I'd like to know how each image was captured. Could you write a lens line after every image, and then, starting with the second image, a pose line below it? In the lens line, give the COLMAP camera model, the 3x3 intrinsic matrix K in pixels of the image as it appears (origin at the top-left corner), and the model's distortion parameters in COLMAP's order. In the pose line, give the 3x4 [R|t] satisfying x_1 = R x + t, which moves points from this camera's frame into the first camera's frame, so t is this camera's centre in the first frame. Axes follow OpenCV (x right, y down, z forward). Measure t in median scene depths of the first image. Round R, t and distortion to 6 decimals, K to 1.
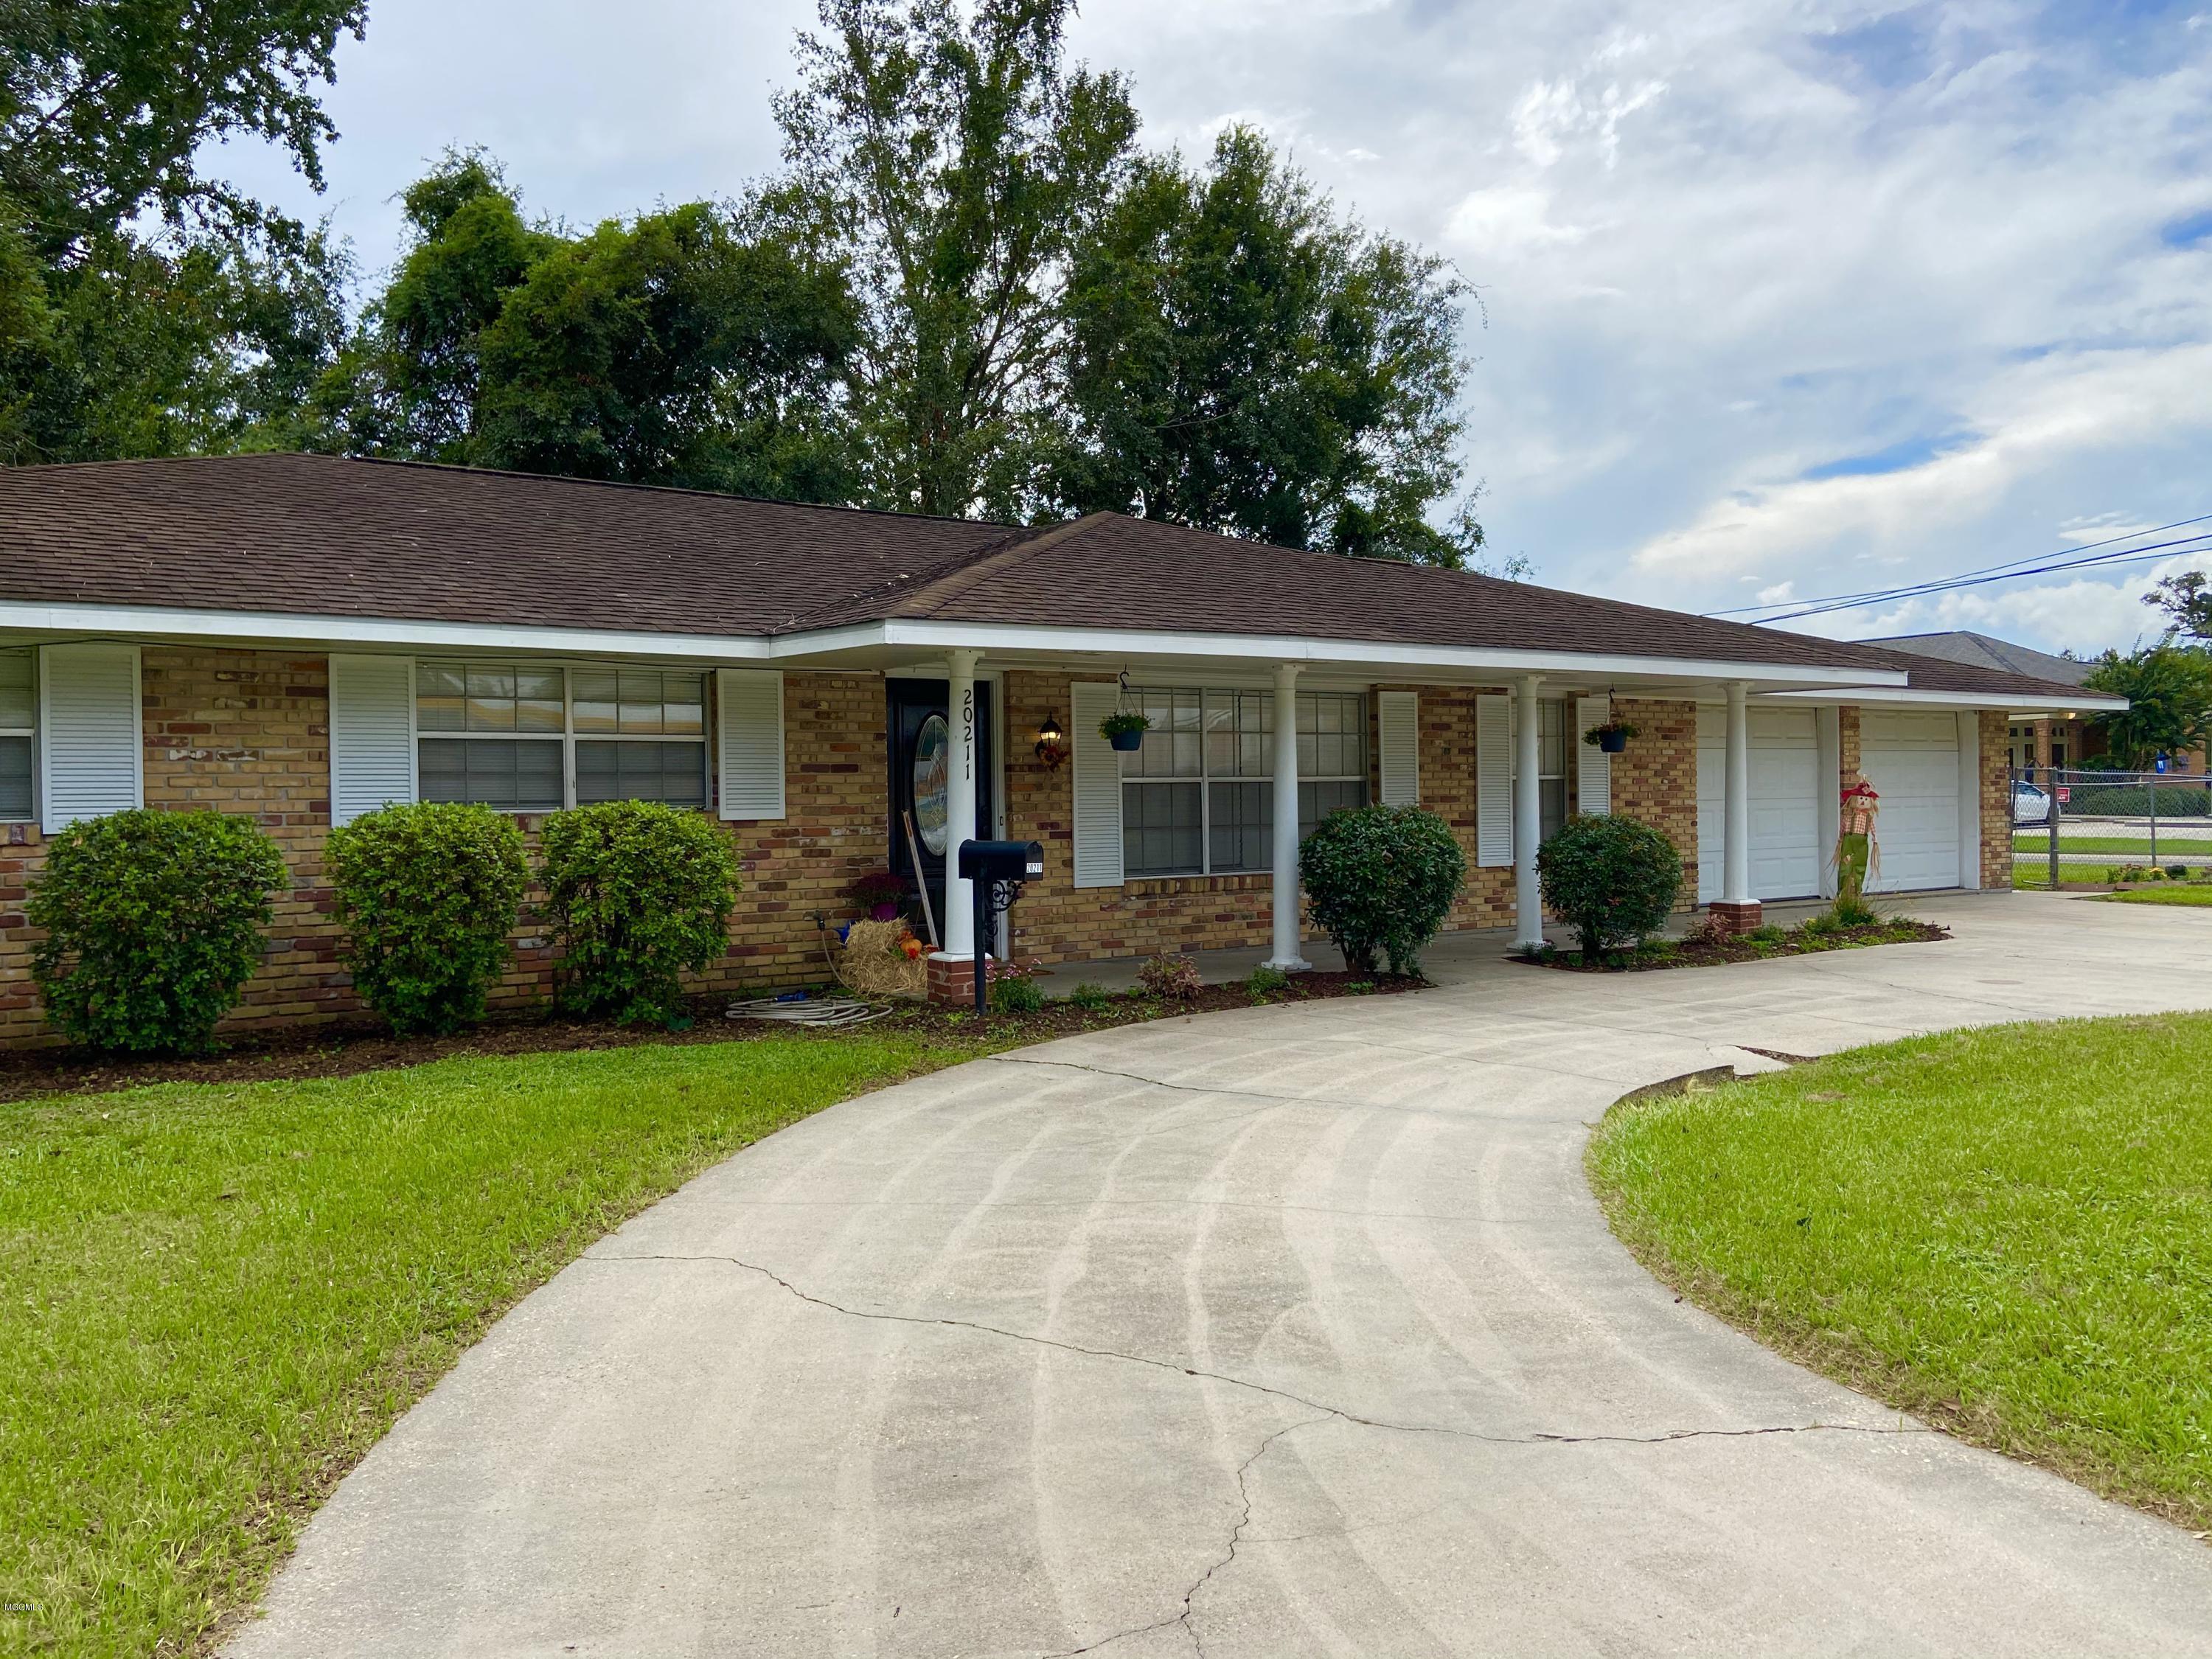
lens RADIAL K [[1663.8, 0, 1102.5], [0, 1663.8, 800.3], [0, 0, 1]] dist [0.113977, -0.140137]
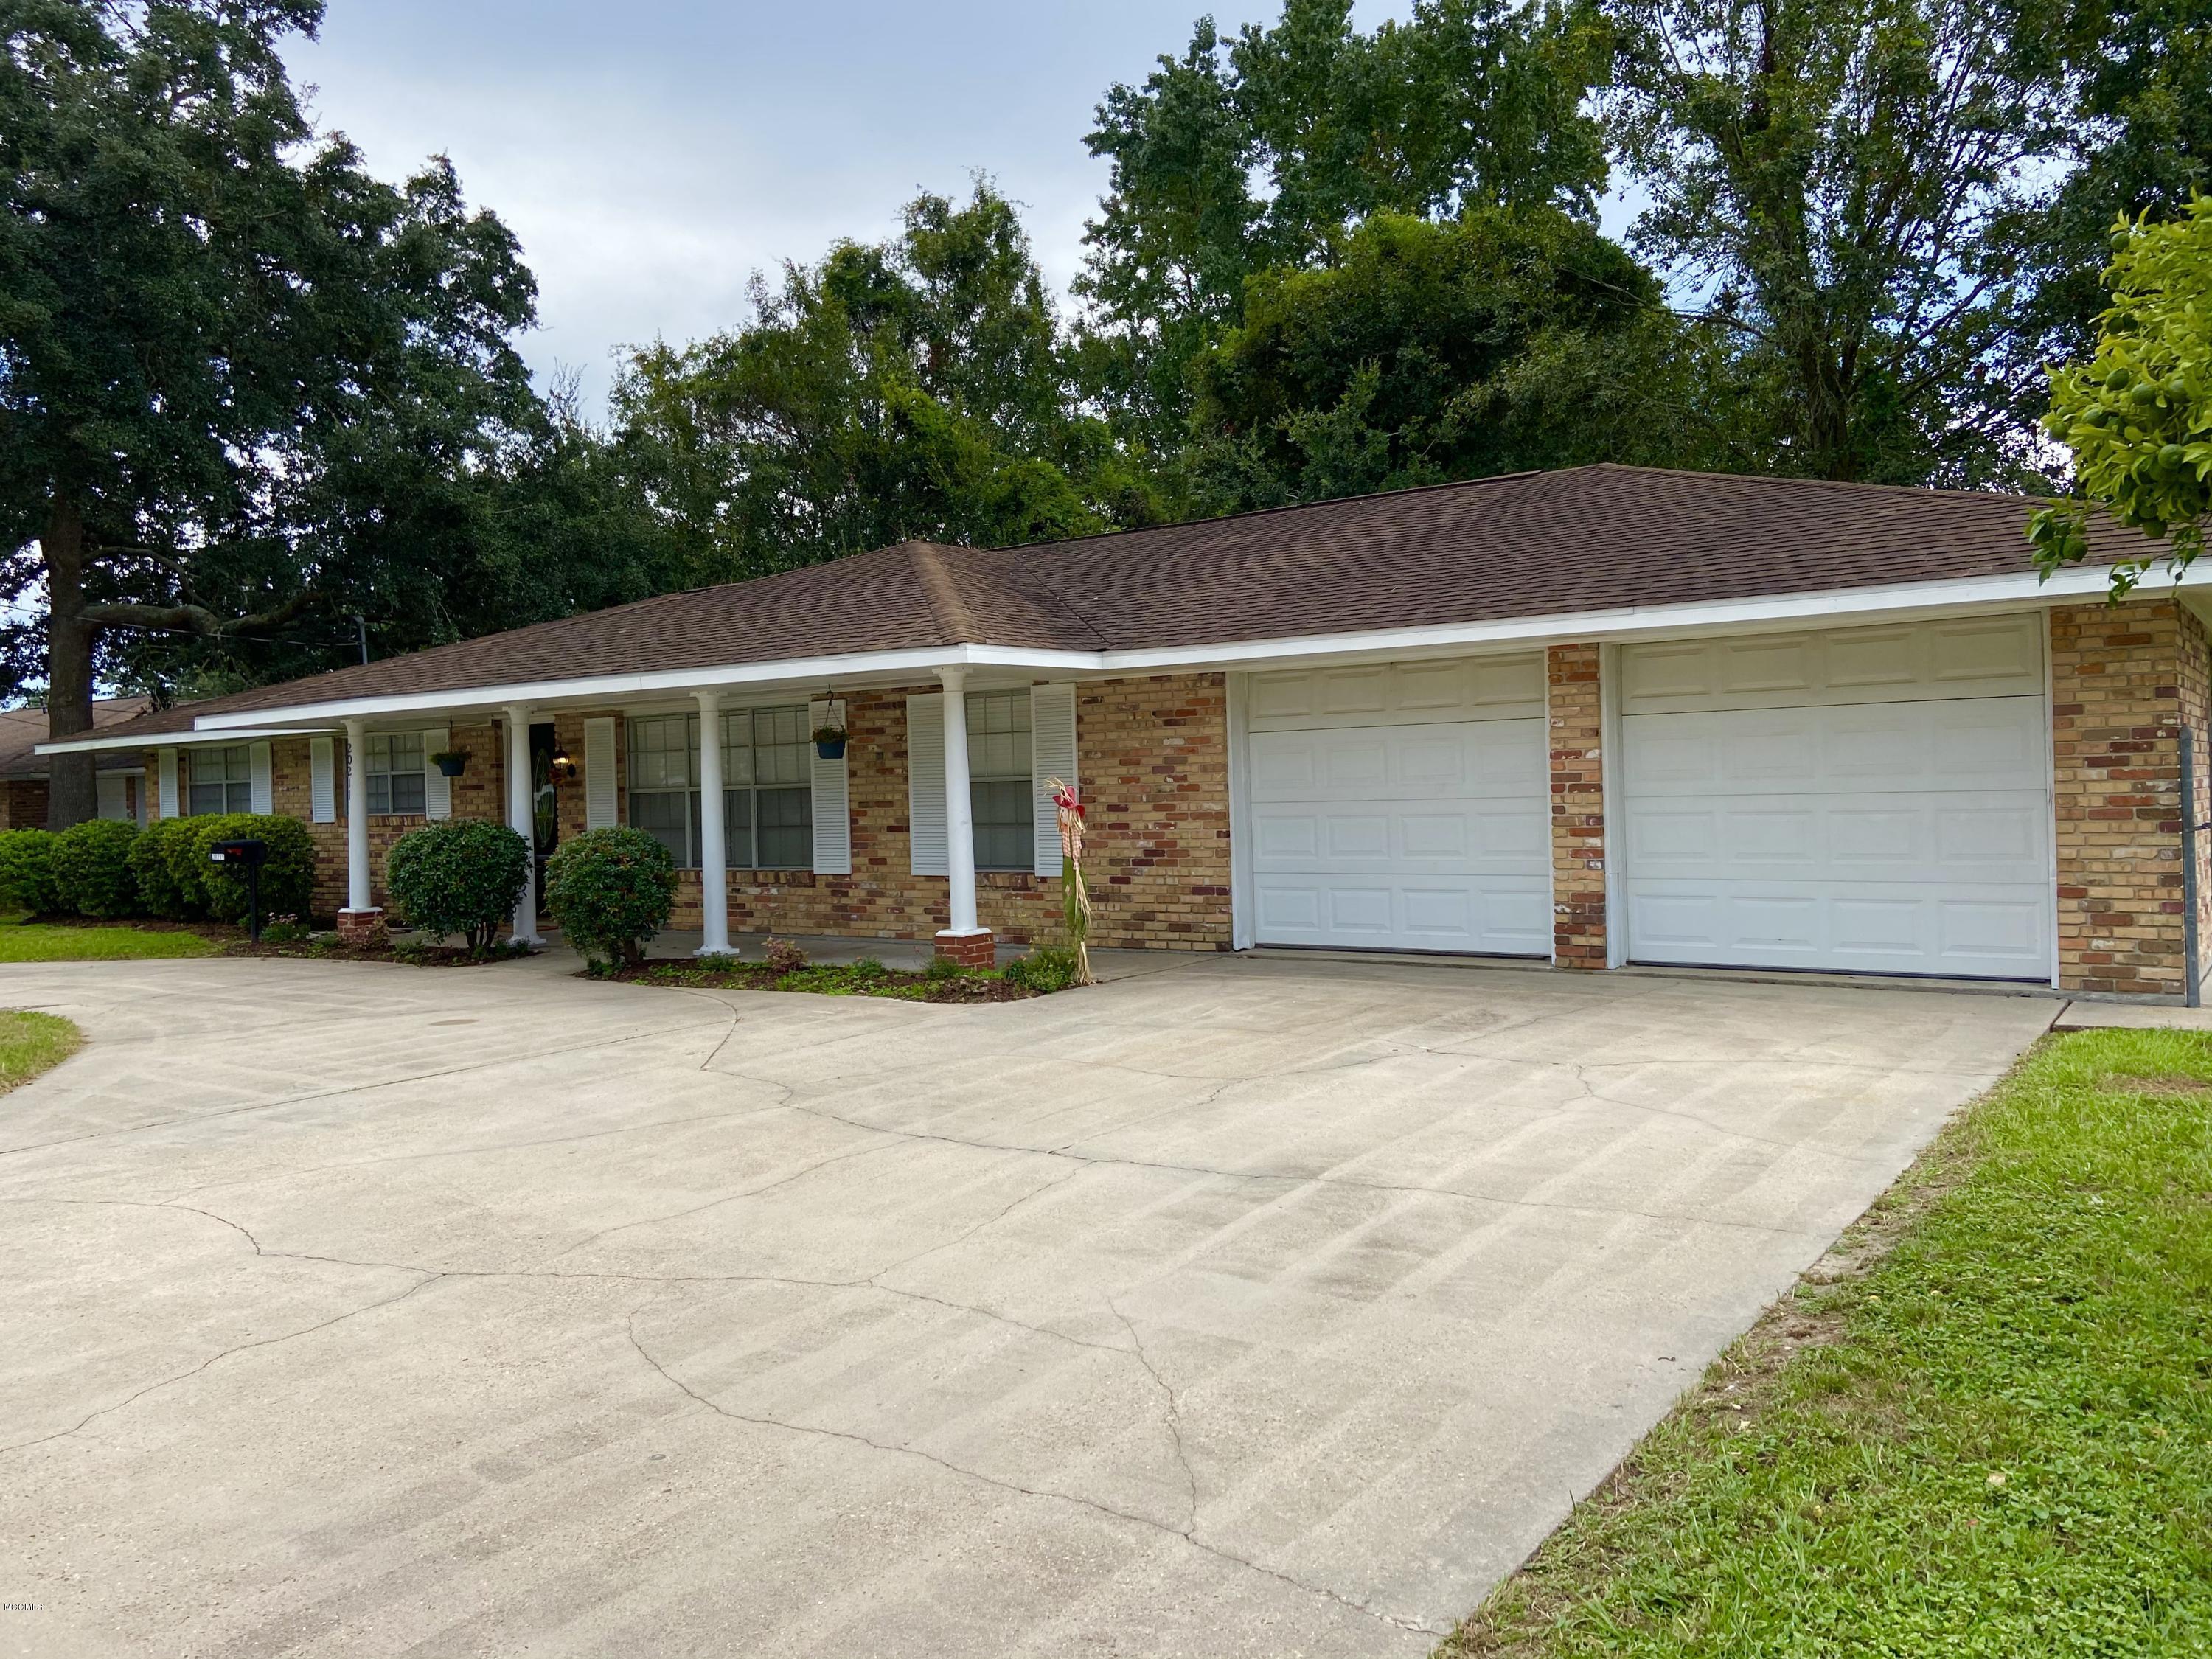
lens RADIAL K [[1659.0, 0, 1108.3], [0, 1659.0, 785.1], [0, 0, 1]] dist [0.122224, -0.153200]
pose [[0.321124, 0.002353, -0.947034, 1.320316], [0.021076, 0.999731, 0.009631, -0.020938], [0.946803, -0.023053, 0.320988, 0.910753]]
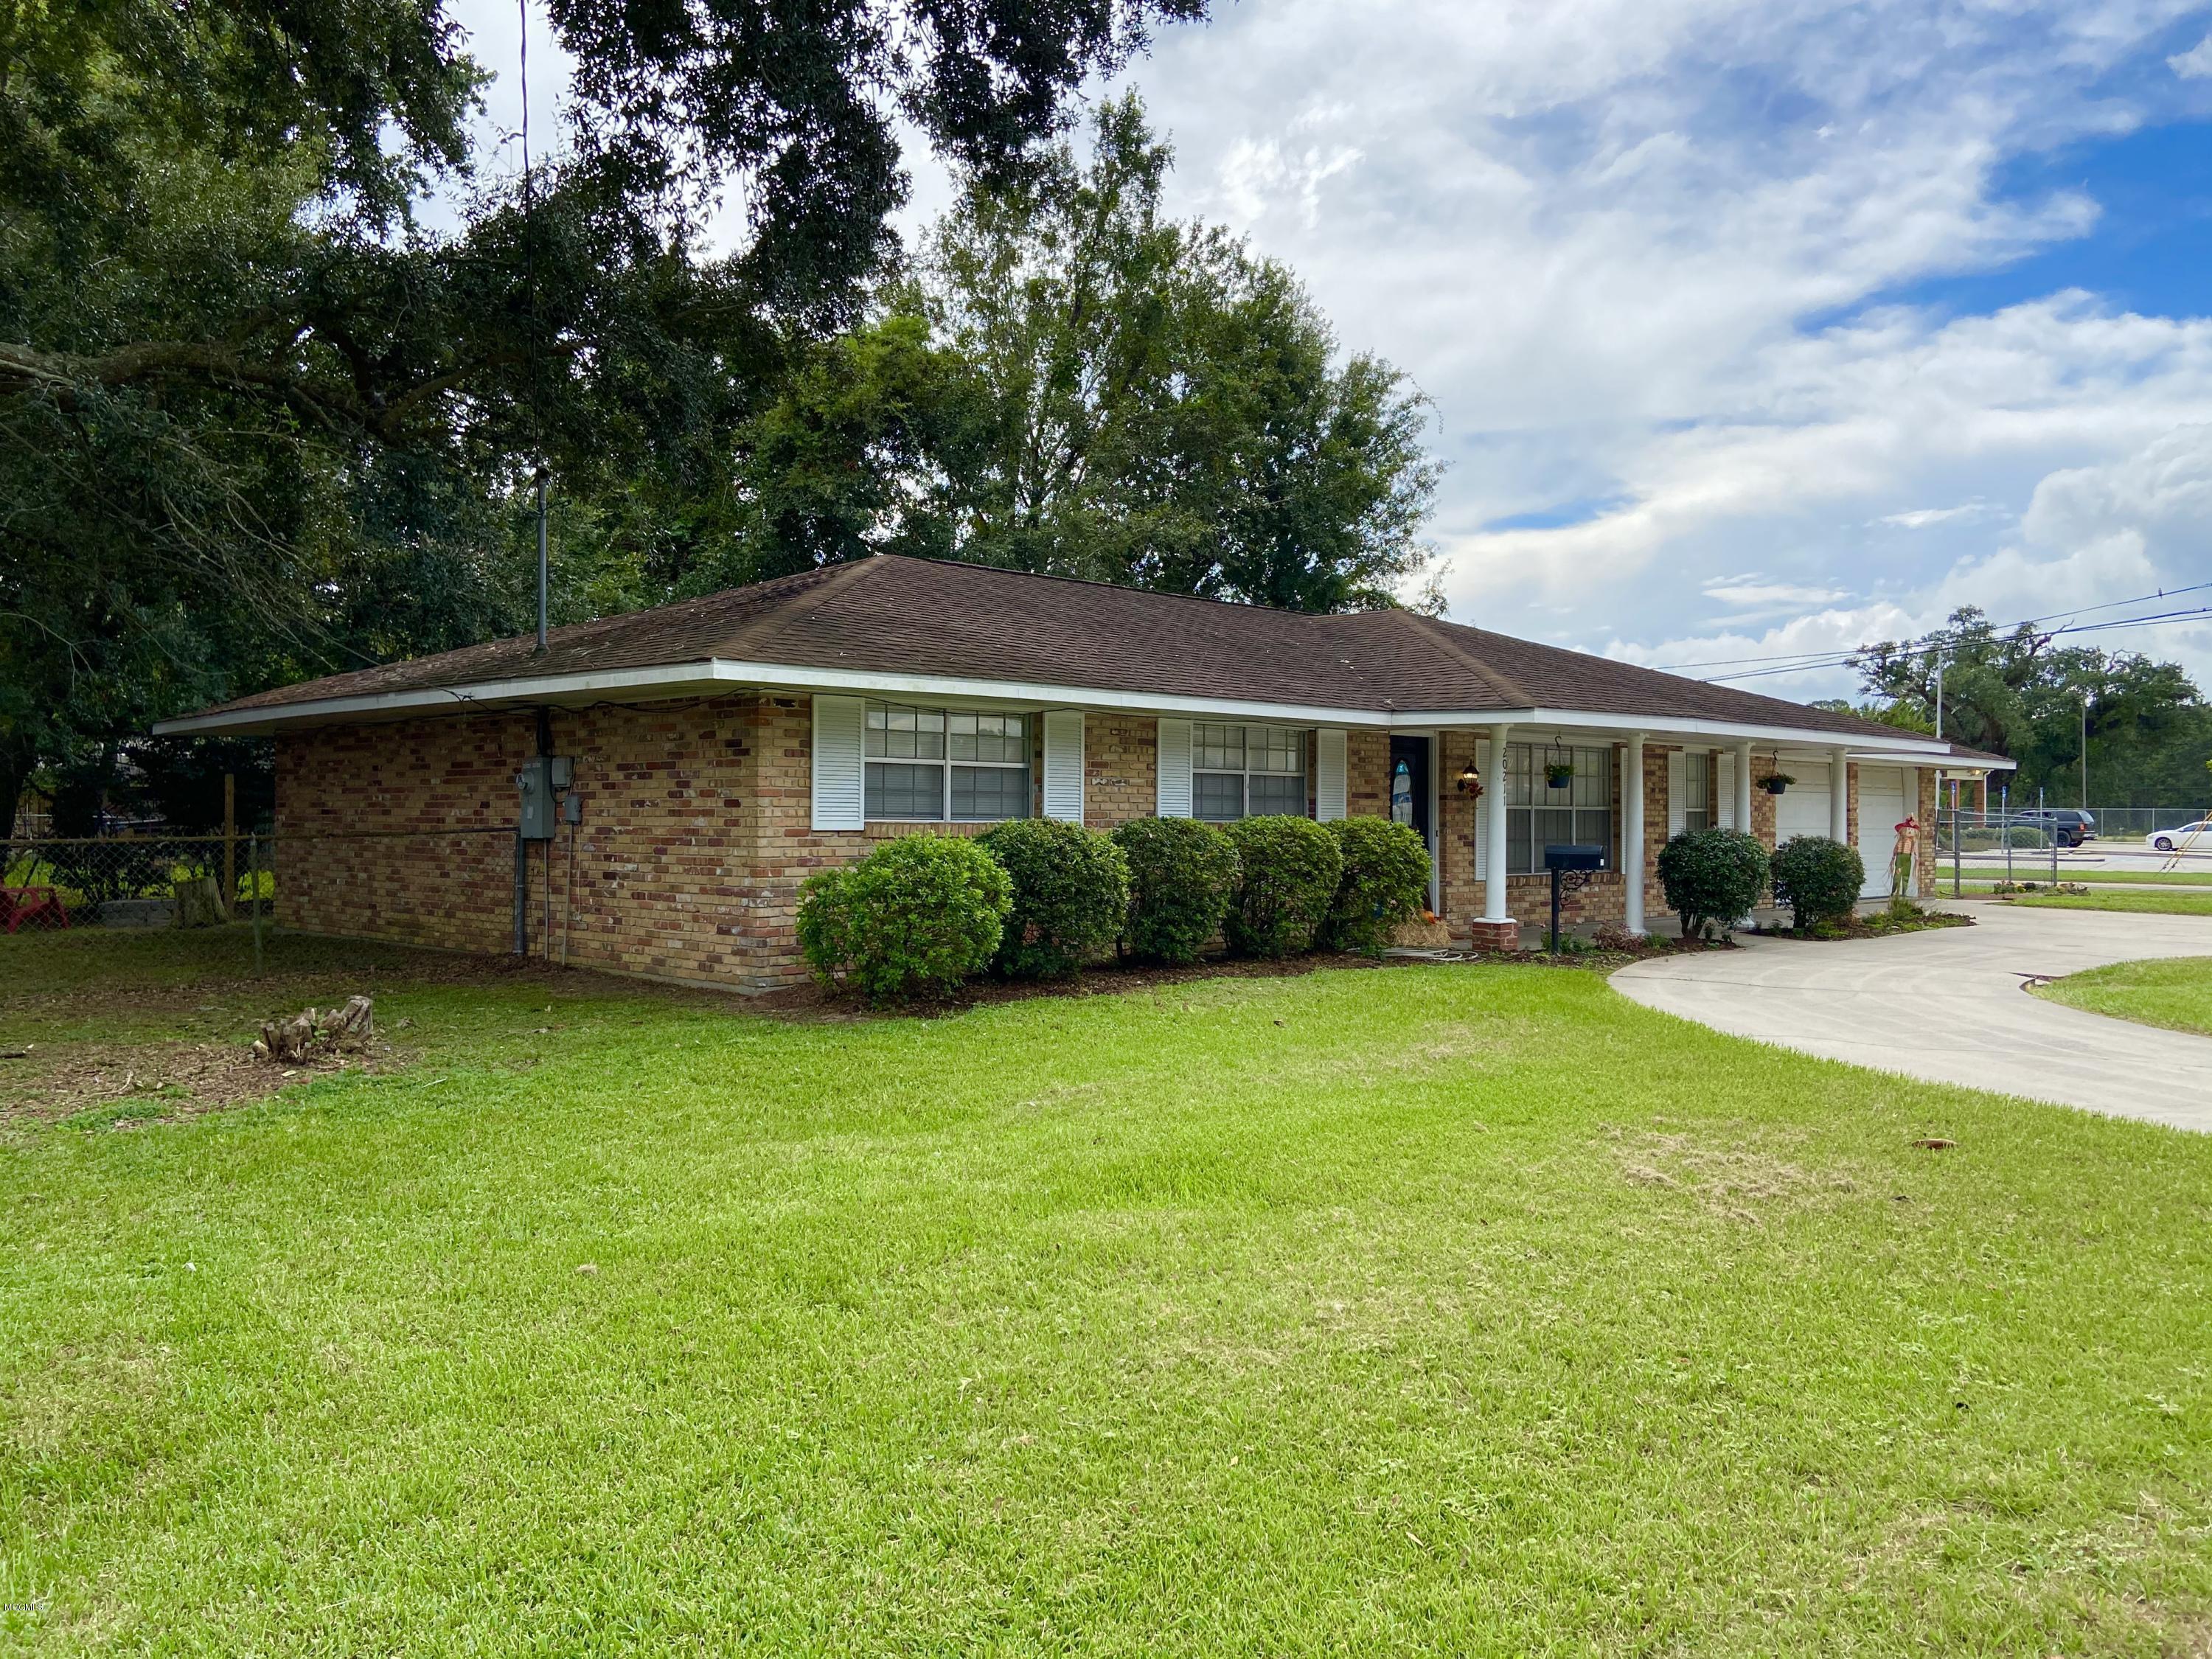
lens RADIAL K [[1659.0, 0, 1108.3], [0, 1659.0, 785.1], [0, 0, 1]] dist [0.122224, -0.153200]
pose [[0.985007, 0.021902, 0.171121, -0.551844], [-0.018234, 0.999570, -0.022978, 0.008156], [-0.171550, 0.019514, 0.984982, -0.360445]]
